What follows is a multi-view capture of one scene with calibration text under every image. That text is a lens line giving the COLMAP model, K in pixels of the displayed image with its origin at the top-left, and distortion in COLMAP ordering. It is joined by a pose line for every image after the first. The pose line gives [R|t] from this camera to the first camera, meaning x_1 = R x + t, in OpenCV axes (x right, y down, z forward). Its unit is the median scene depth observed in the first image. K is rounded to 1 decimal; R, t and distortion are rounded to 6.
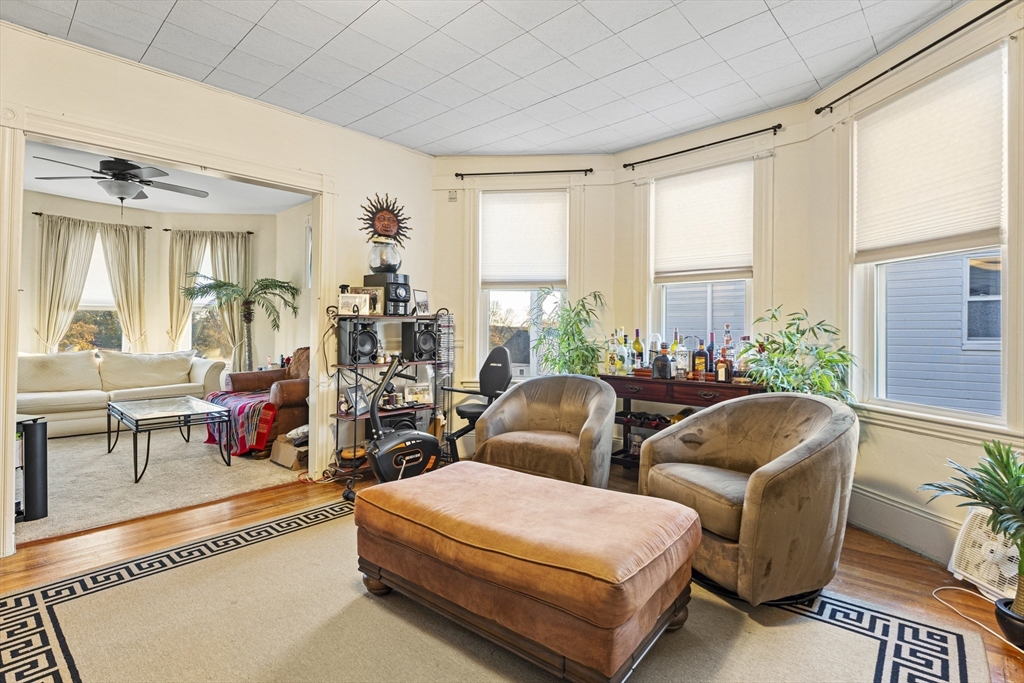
lens RADIAL K [[491.8, 0, 518.3], [0, 491.8, 321.0], [0, 0, 1]] dist [-0.003013, -0.001982]
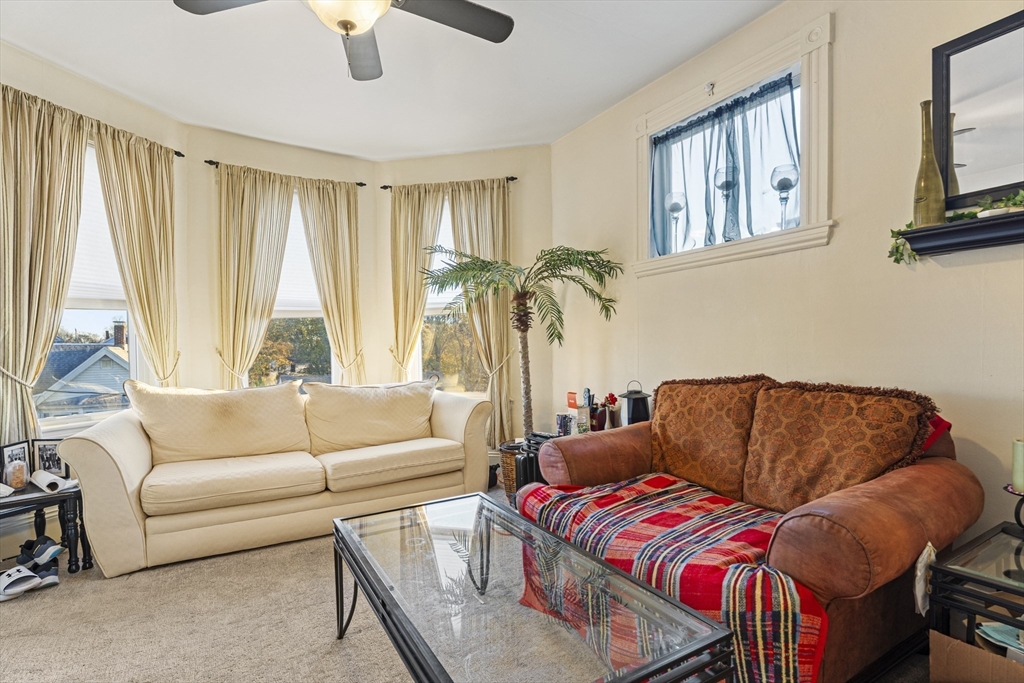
lens RADIAL K [[491.8, 0, 512.4], [0, 491.8, 344.3], [0, 0, 1]] dist [-0.003013, -0.001982]
pose [[0.959914, -0.019439, -0.279619, -0.404530], [0.025547, 0.999508, 0.018214, 0.008352], [0.279128, -0.024627, 0.959938, 0.453783]]
